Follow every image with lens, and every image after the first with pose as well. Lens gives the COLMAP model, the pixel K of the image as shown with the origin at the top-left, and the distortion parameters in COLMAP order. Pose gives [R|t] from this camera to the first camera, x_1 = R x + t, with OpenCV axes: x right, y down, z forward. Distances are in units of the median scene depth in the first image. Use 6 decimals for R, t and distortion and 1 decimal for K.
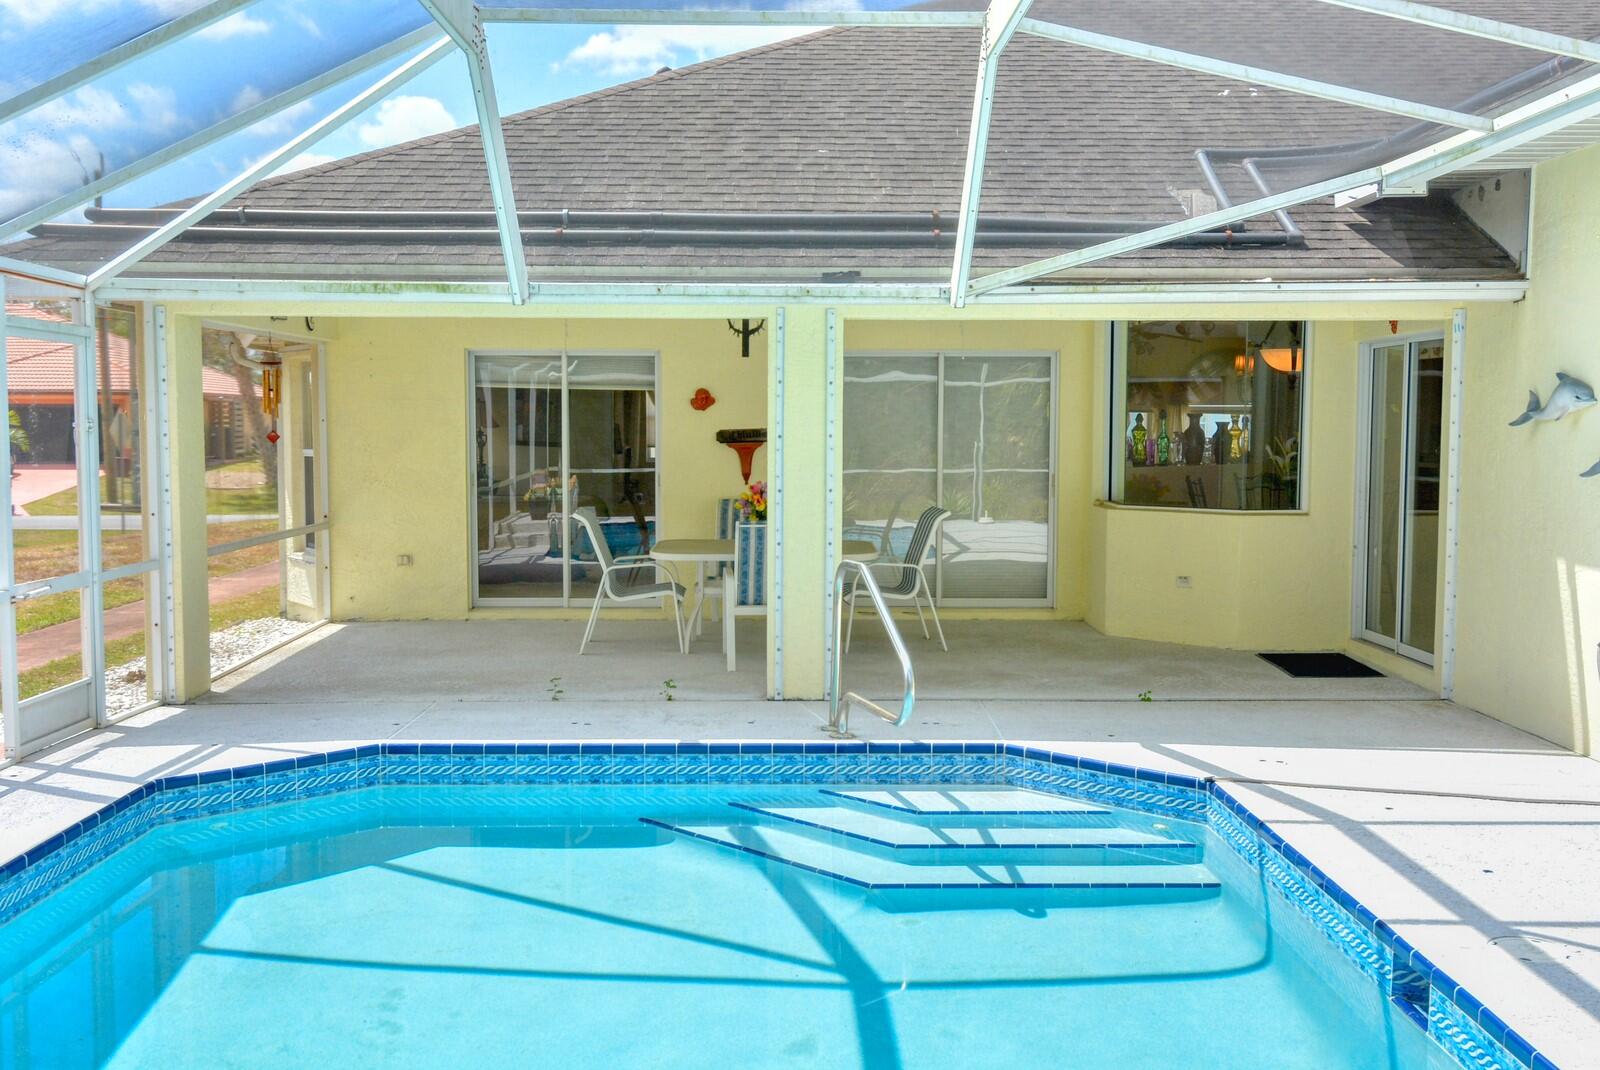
lens RADIAL K [[1532.2, 0, 800.0], [0, 1532.2, 535.0], [0, 0, 1]] dist [-0.001333, -0.000158]
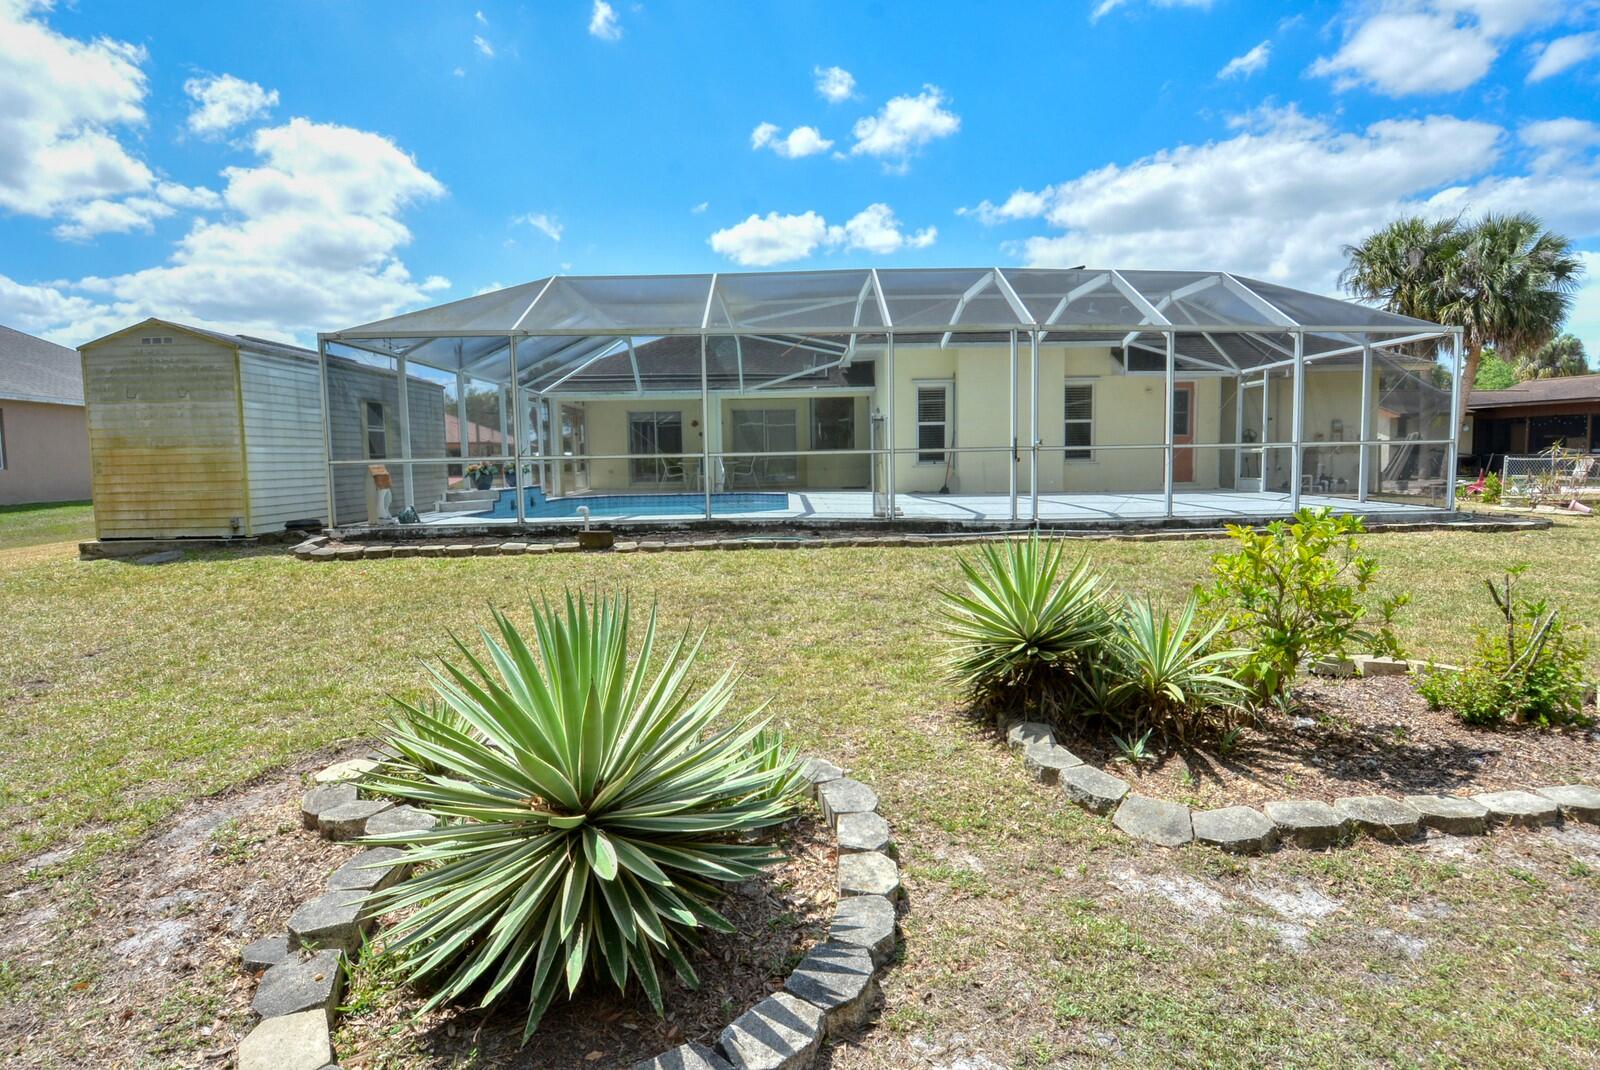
lens RADIAL K [[844.1, 0, 803.6], [0, 844.1, 533.6], [0, 0, 1]] dist [0.016447, -0.024212]
pose [[0.999775, -0.018969, -0.009460, 0.175668], [0.019155, 0.999617, 0.019998, 0.117439], [0.009077, -0.020174, 0.999755, -0.828184]]
